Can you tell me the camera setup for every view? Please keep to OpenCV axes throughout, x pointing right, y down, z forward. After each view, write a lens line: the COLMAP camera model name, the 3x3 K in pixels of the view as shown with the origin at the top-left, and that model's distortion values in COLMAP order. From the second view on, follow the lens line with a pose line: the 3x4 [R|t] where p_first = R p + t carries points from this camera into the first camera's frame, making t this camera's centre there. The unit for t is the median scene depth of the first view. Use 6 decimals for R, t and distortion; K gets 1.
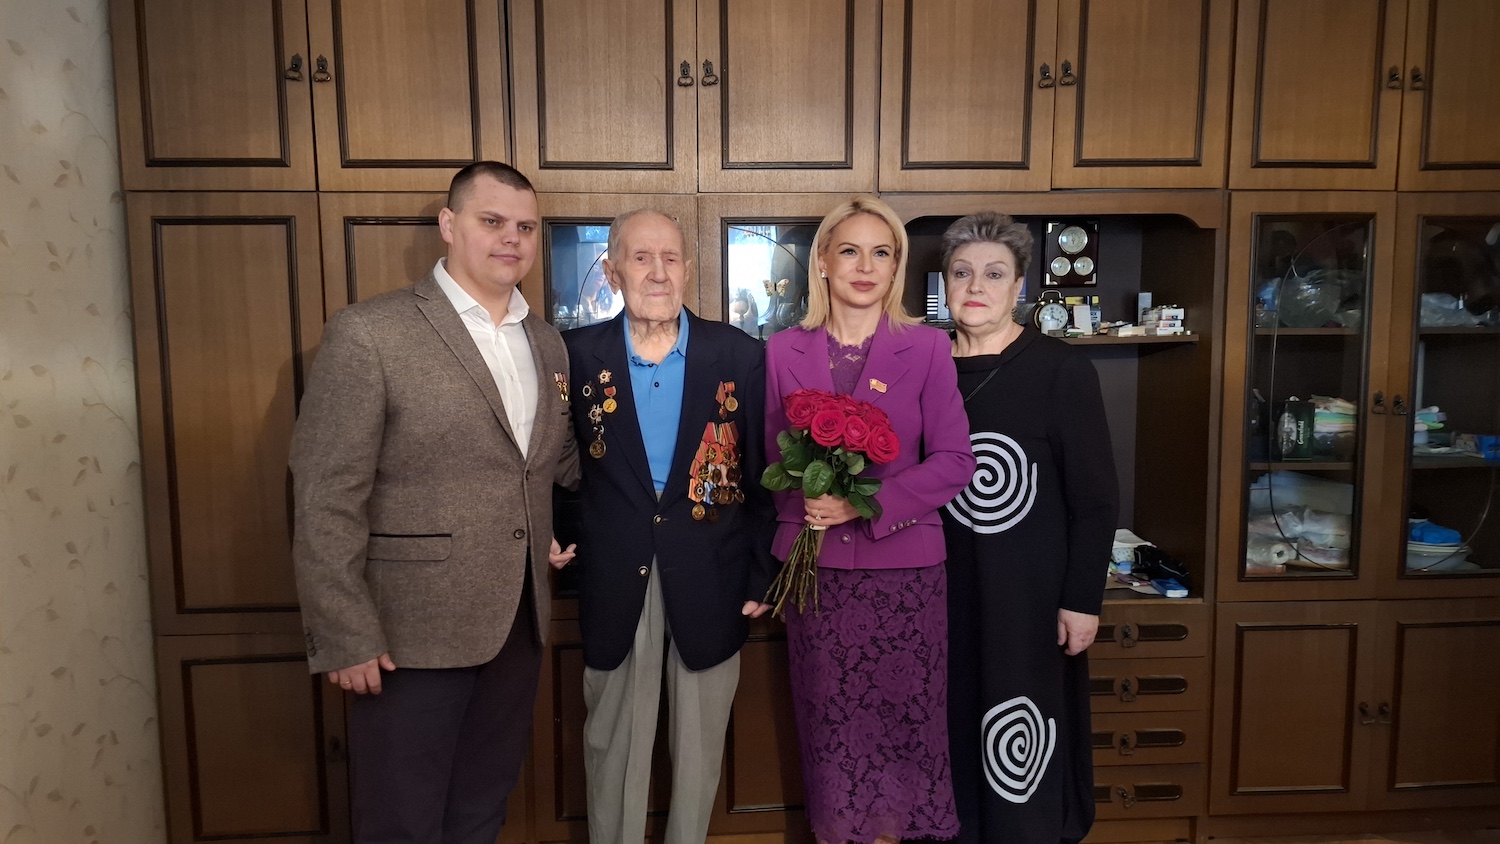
lens RADIAL K [[1083.7, 0, 750.0], [0, 1083.7, 422.0], [0, 0, 1]] dist [0.036387, -0.057698]
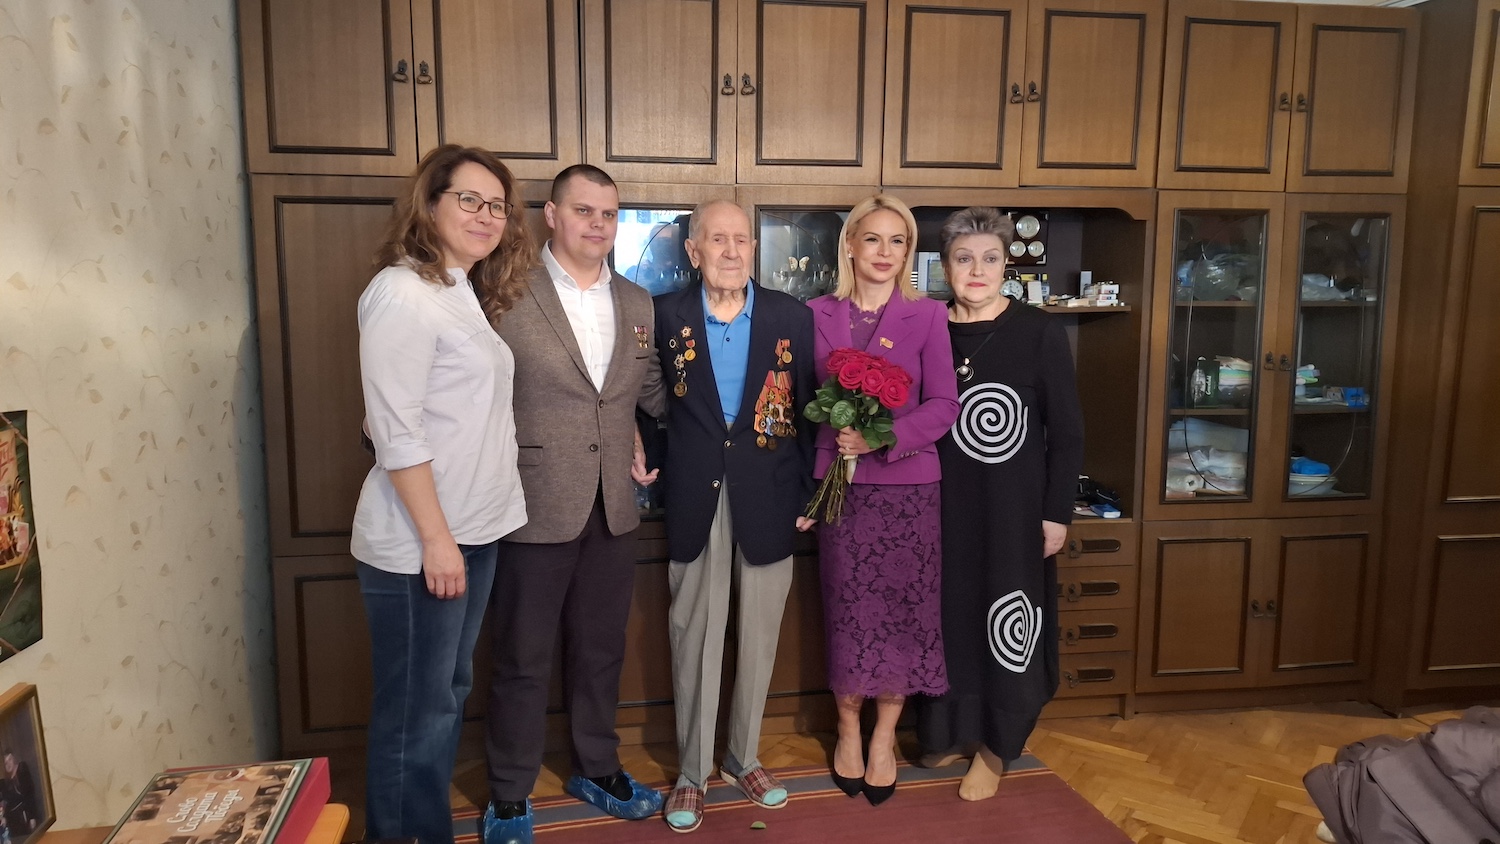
lens RADIAL K [[1083.7, 0, 750.0], [0, 1083.7, 422.0], [0, 0, 1]] dist [0.036387, -0.057698]
pose [[0.995303, -0.001921, 0.096788, -0.142517], [-0.000127, 0.999776, 0.021145, 0.026417], [-0.096807, -0.021058, 0.995080, -0.196262]]
